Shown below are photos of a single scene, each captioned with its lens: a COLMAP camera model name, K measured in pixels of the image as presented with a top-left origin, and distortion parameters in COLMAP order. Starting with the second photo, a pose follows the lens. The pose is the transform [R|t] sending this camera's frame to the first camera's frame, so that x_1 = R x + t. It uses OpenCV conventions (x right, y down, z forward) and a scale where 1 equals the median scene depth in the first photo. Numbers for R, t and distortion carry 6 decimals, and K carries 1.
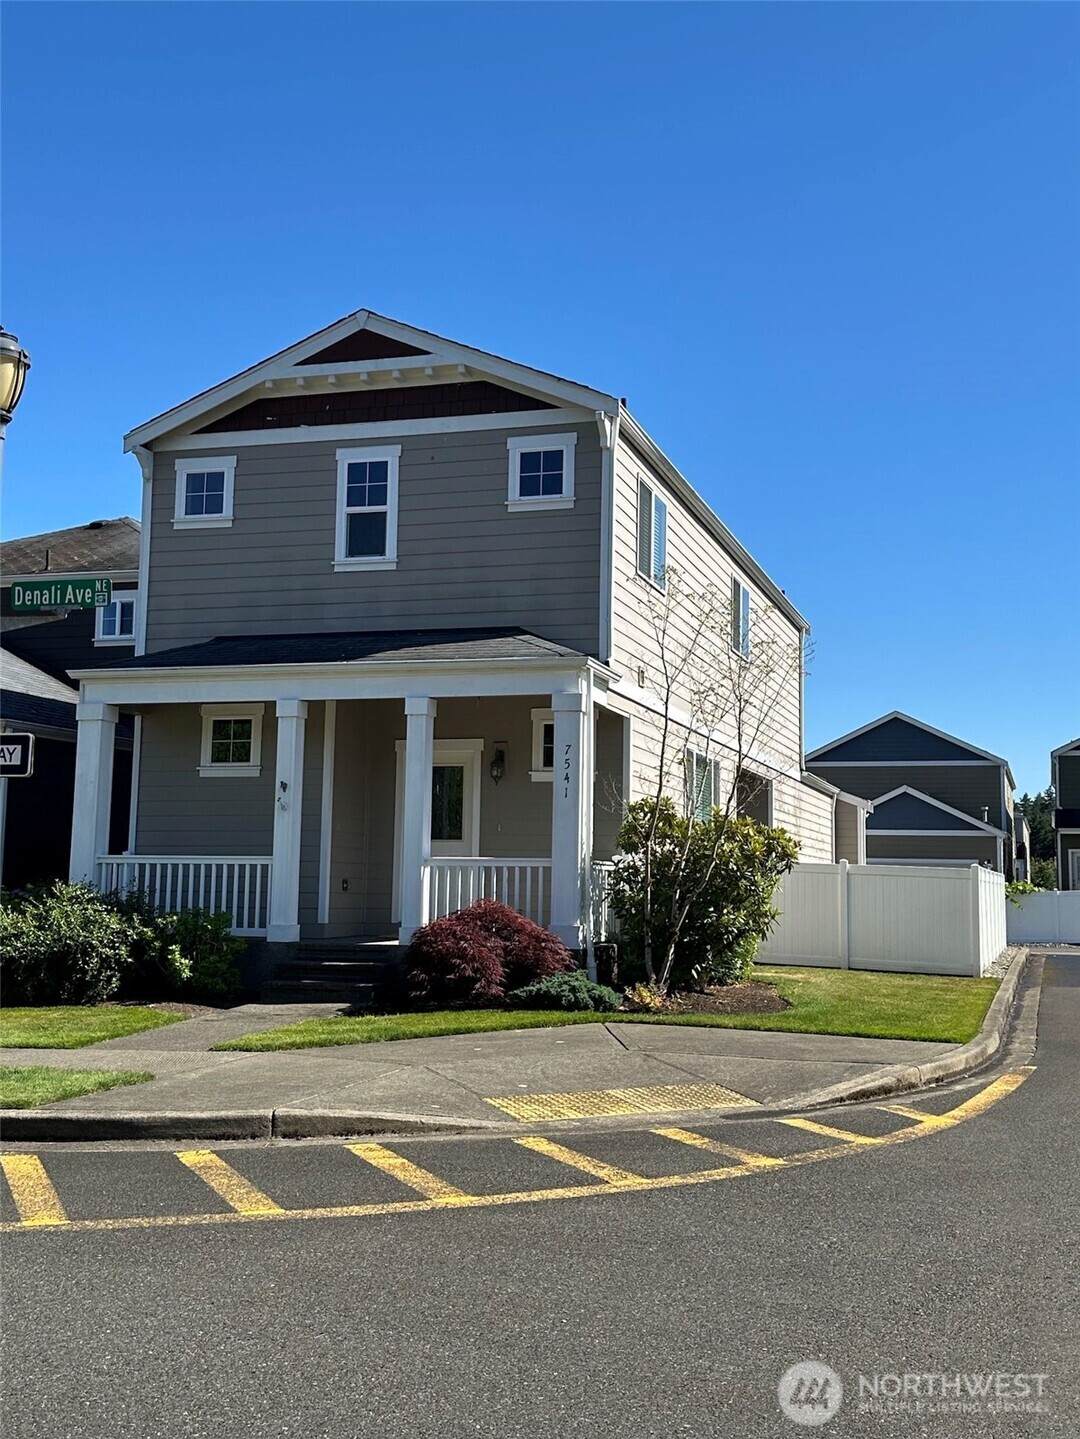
lens RADIAL K [[1583.2, 0, 540.0], [0, 1583.2, 719.5], [0, 0, 1]] dist [0.006277, 0.008971]
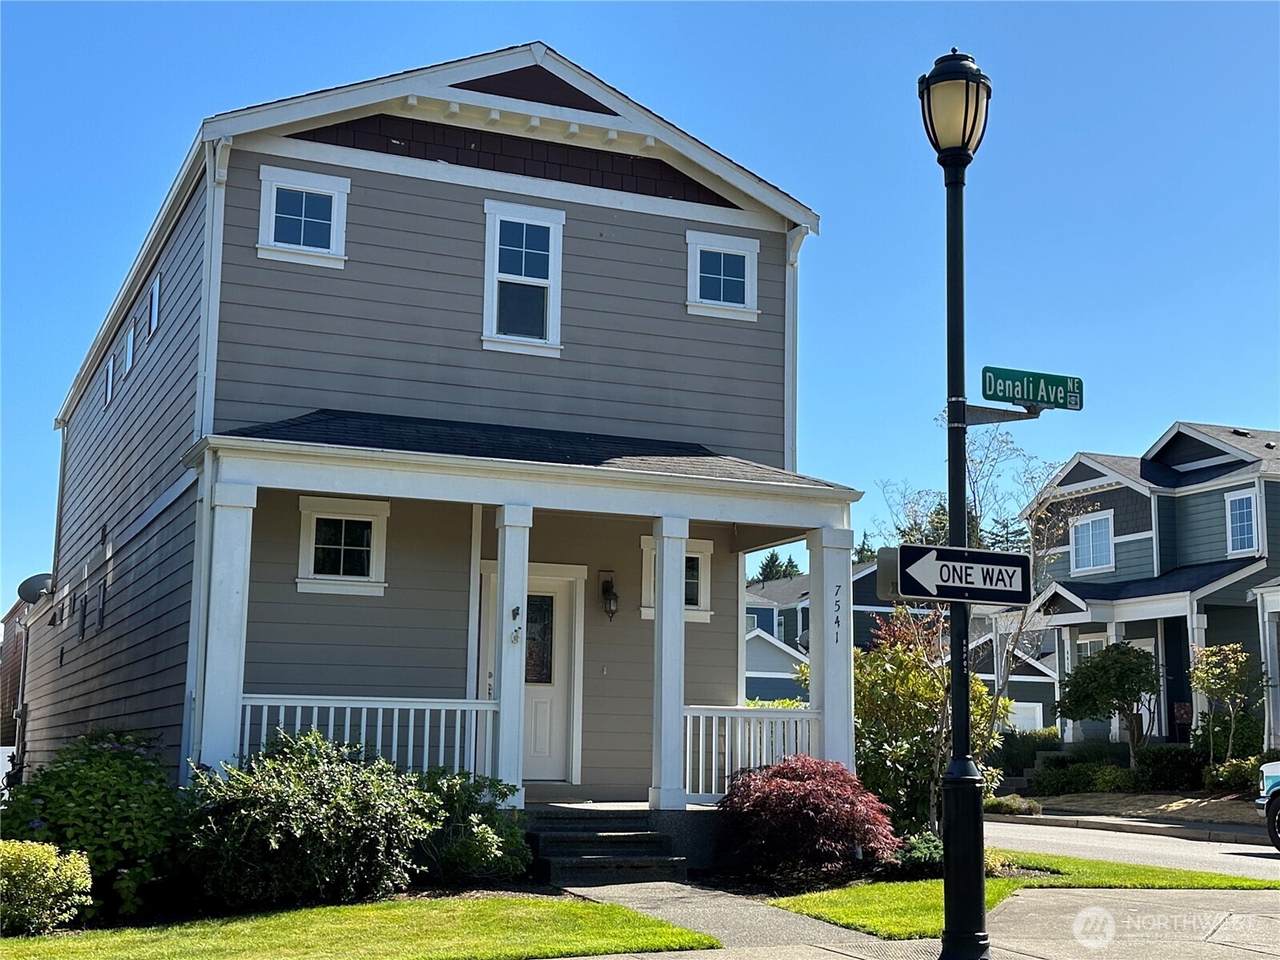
lens RADIAL K [[1753.0, 0, 640.0], [0, 1753.0, 480.0], [0, 0, 1]] dist [0.005010, -0.036807]
pose [[0.761133, 0.098130, 0.641130, -0.642445], [-0.072456, 0.995166, -0.066300, 0.027509], [-0.644537, 0.004009, 0.764563, 0.263011]]
